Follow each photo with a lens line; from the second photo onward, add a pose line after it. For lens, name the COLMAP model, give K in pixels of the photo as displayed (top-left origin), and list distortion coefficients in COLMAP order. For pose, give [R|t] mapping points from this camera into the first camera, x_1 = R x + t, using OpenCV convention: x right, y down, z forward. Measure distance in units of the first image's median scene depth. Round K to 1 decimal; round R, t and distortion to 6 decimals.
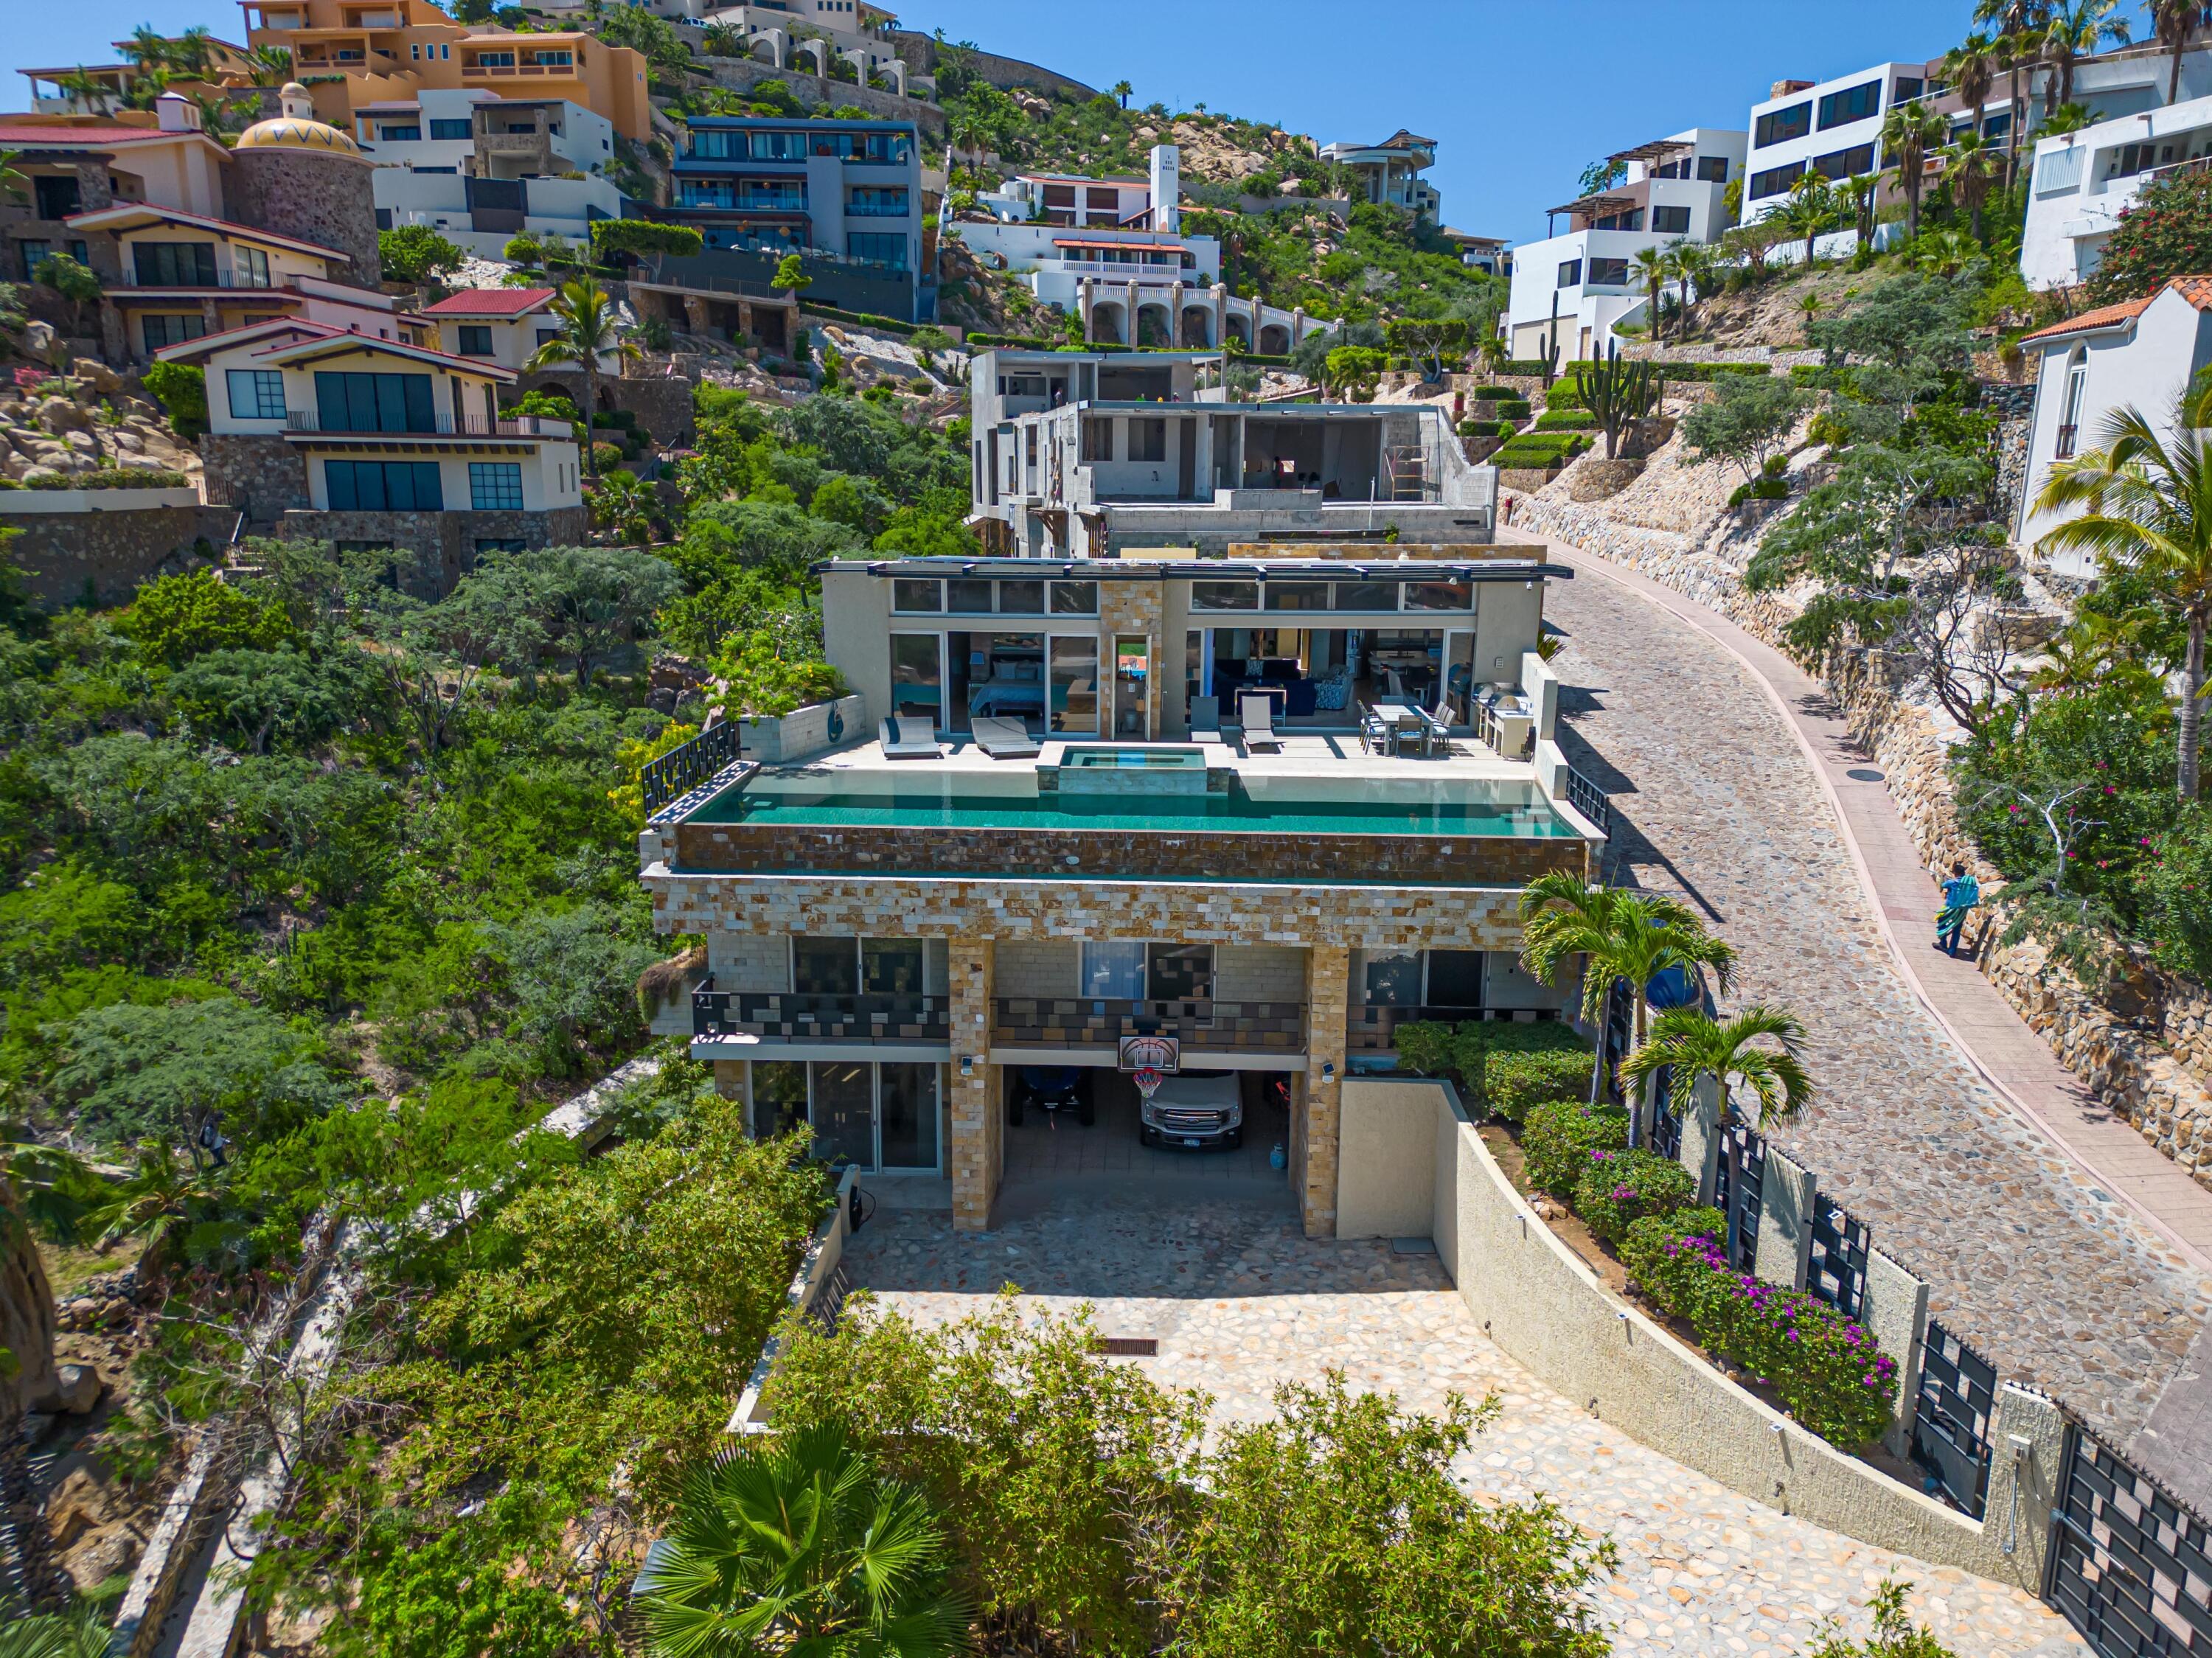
lens RADIAL K [[1547.8, 0, 1060.0], [0, 1547.8, 868.3], [0, 0, 1]] dist [0.051123, -0.043368]
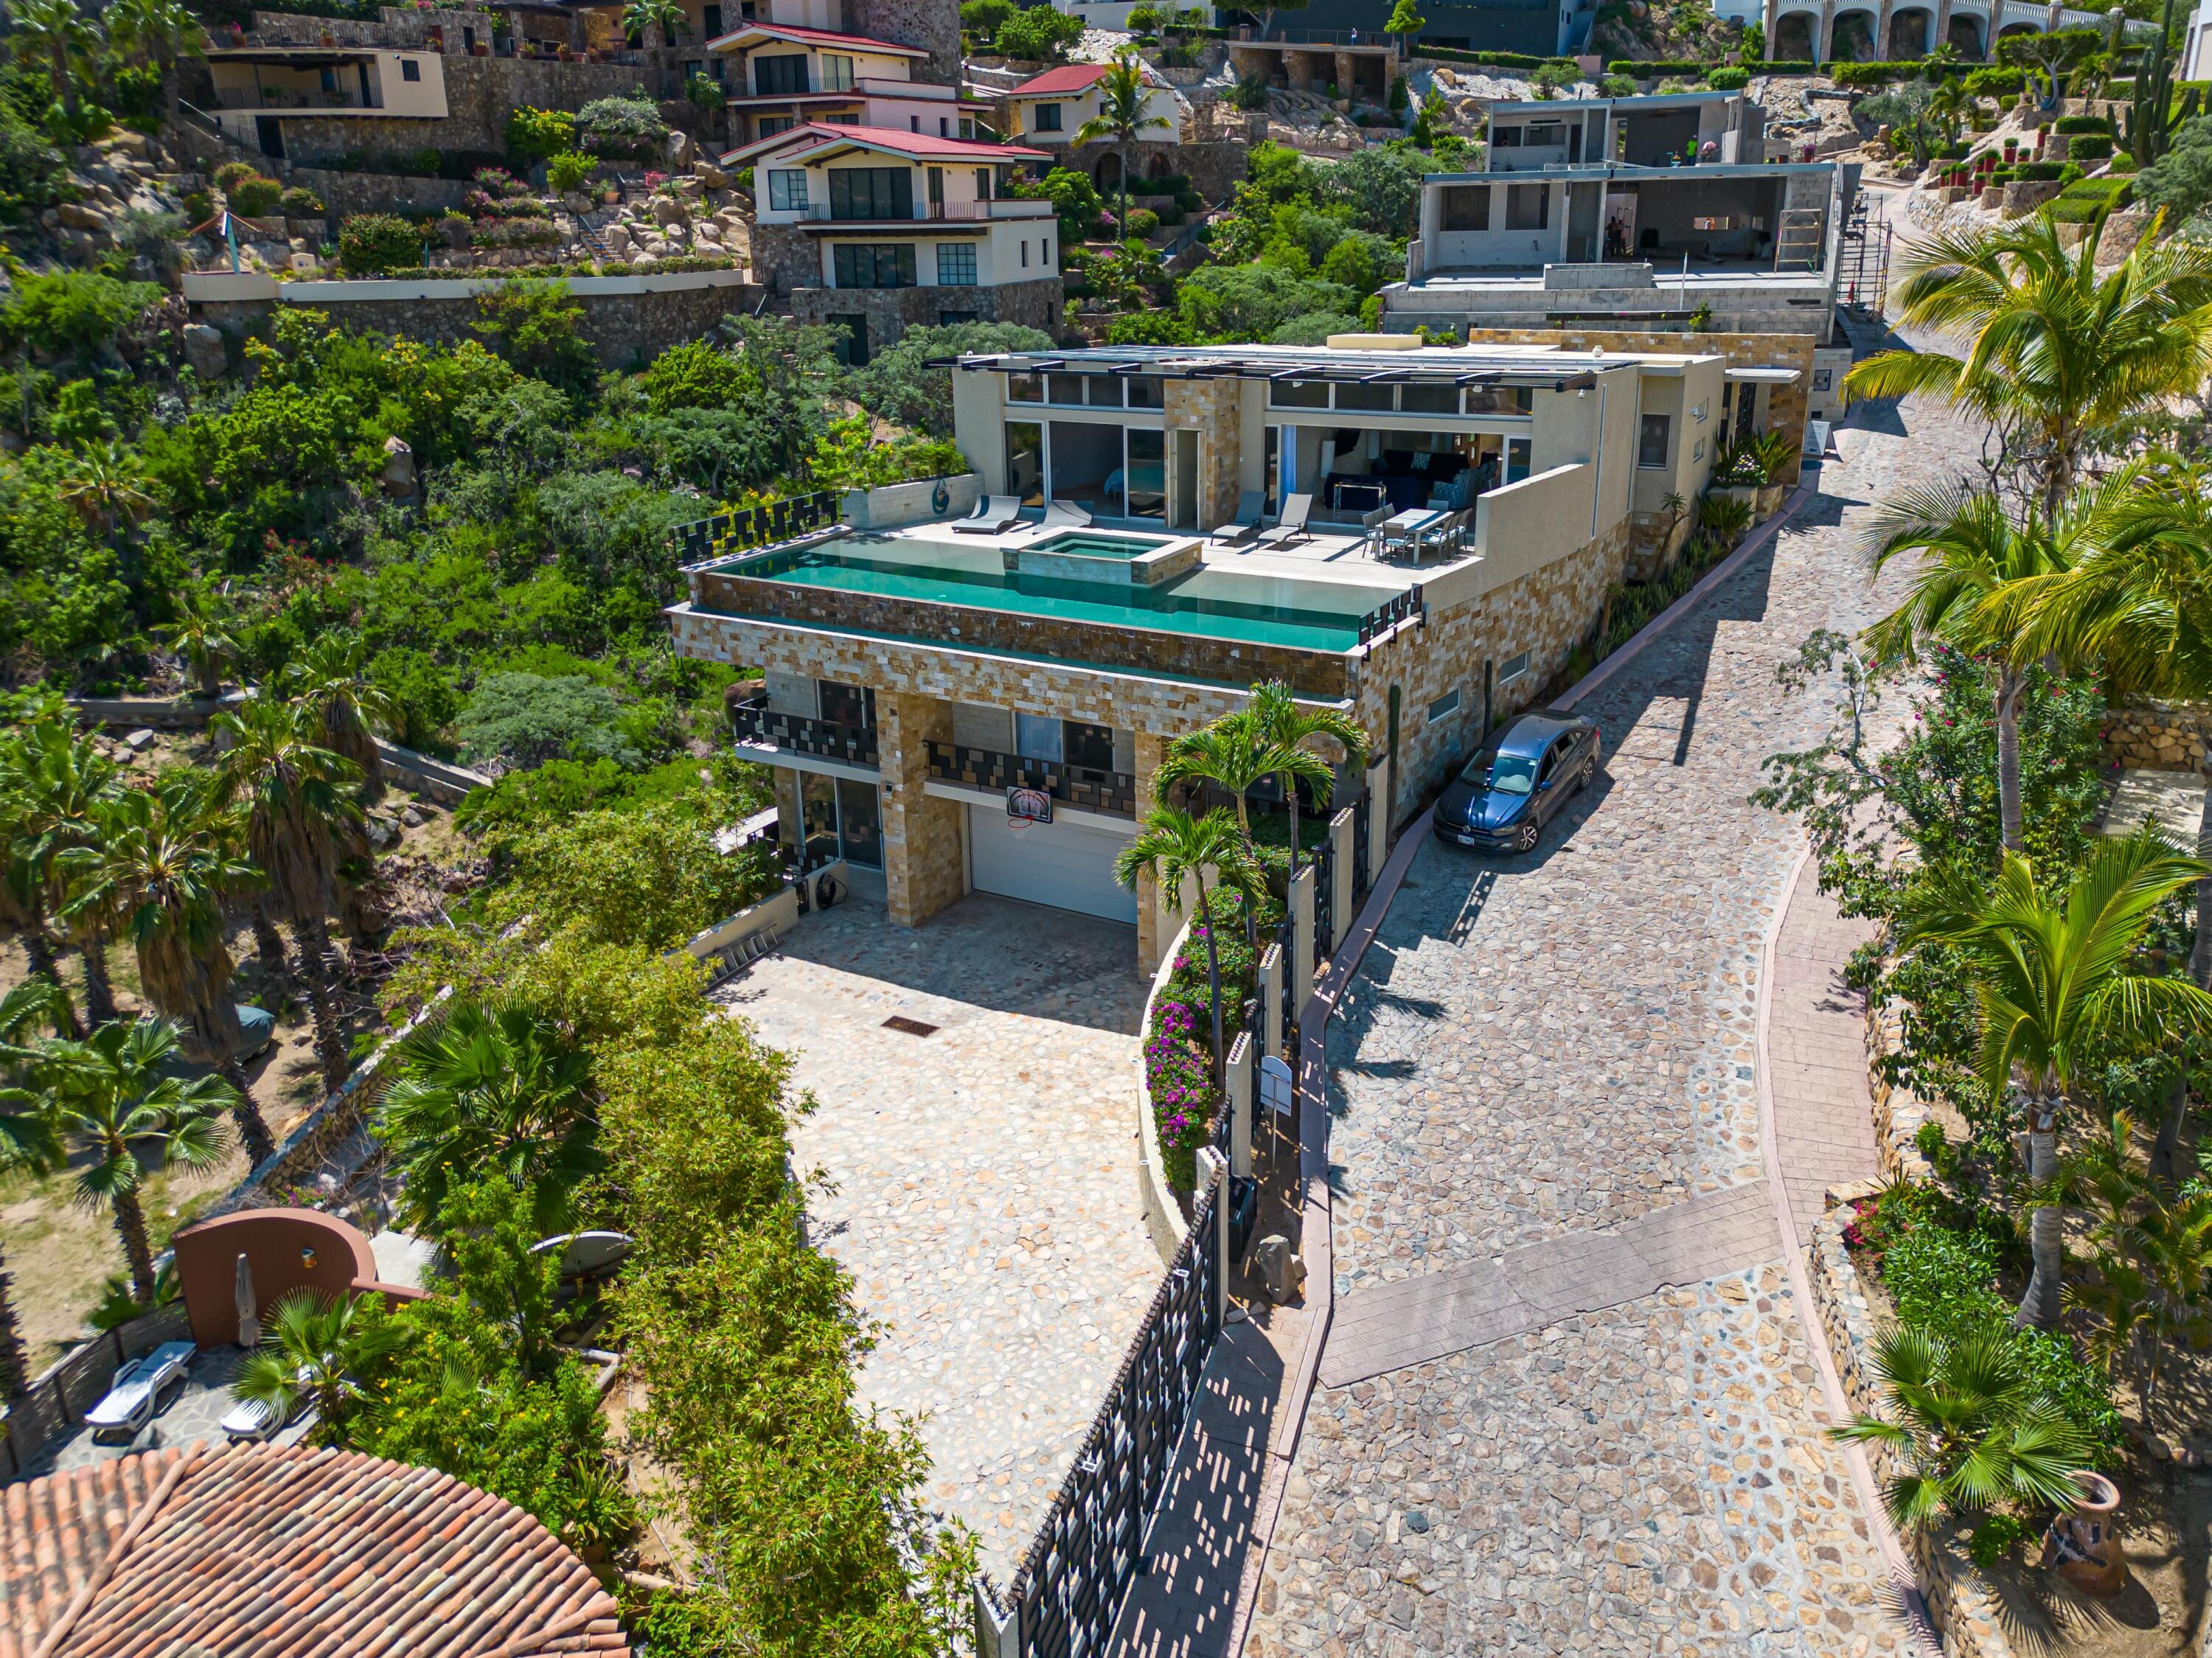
lens RADIAL K [[1547.8, 0, 1039.7], [0, 1547.8, 744.4], [0, 0, 1]] dist [0.051123, -0.043368]
pose [[0.889680, 0.126697, -0.438655, 0.245092], [-0.089734, 0.990511, 0.104092, -0.019832], [0.447681, -0.053247, 0.892607, -0.013908]]
